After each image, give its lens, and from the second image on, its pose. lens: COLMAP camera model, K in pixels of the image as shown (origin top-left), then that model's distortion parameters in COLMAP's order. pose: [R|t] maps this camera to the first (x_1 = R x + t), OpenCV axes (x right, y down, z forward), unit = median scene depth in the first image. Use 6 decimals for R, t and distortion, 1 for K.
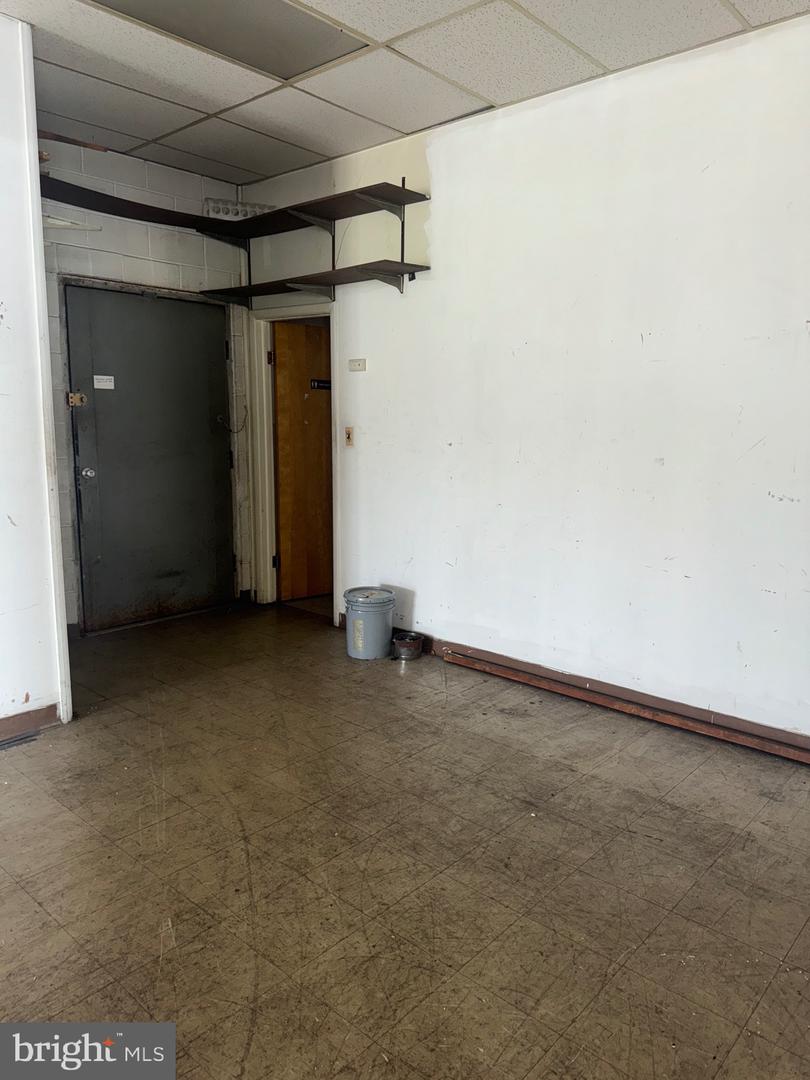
lens RADIAL K [[769.2, 0, 405.0], [0, 769.2, 540.0], [0, 0, 1]] dist [-0.025230, -0.004840]
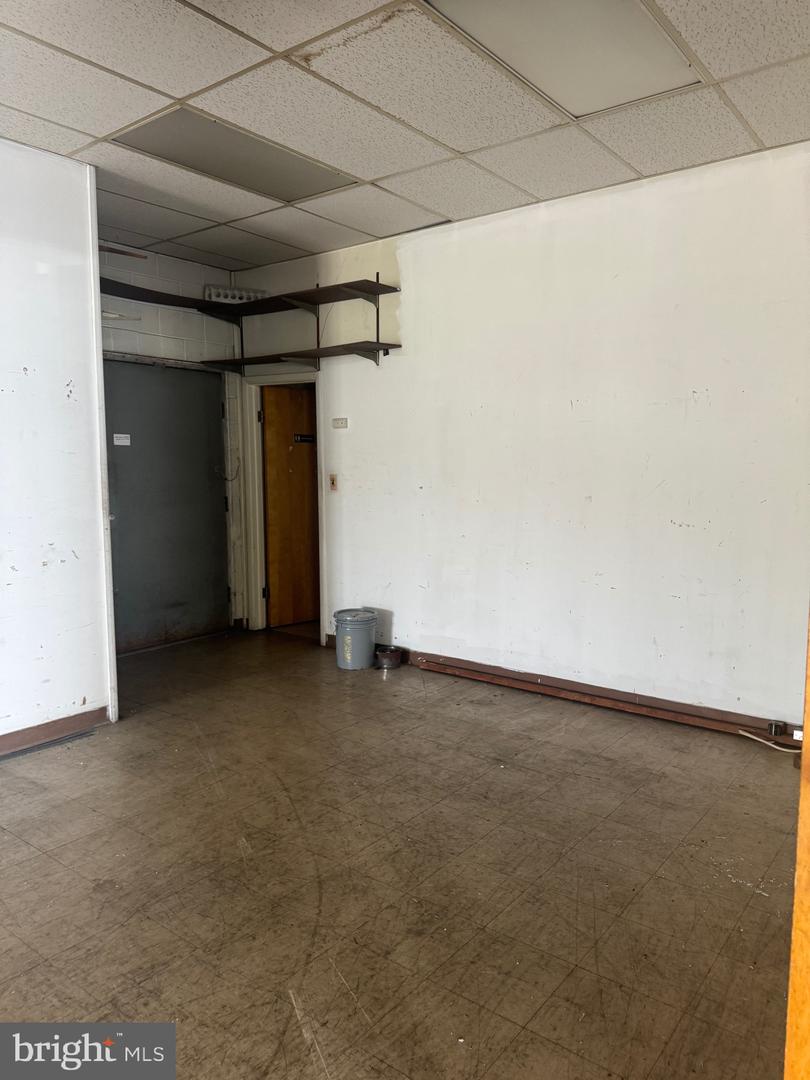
lens RADIAL K [[769.2, 0, 405.0], [0, 769.2, 540.0], [0, 0, 1]] dist [-0.025230, -0.004840]
pose [[0.997257, -0.019559, 0.071388, -0.067165], [0.023729, 0.998032, -0.058039, 0.033697], [-0.070112, 0.059574, 0.995759, -0.251699]]
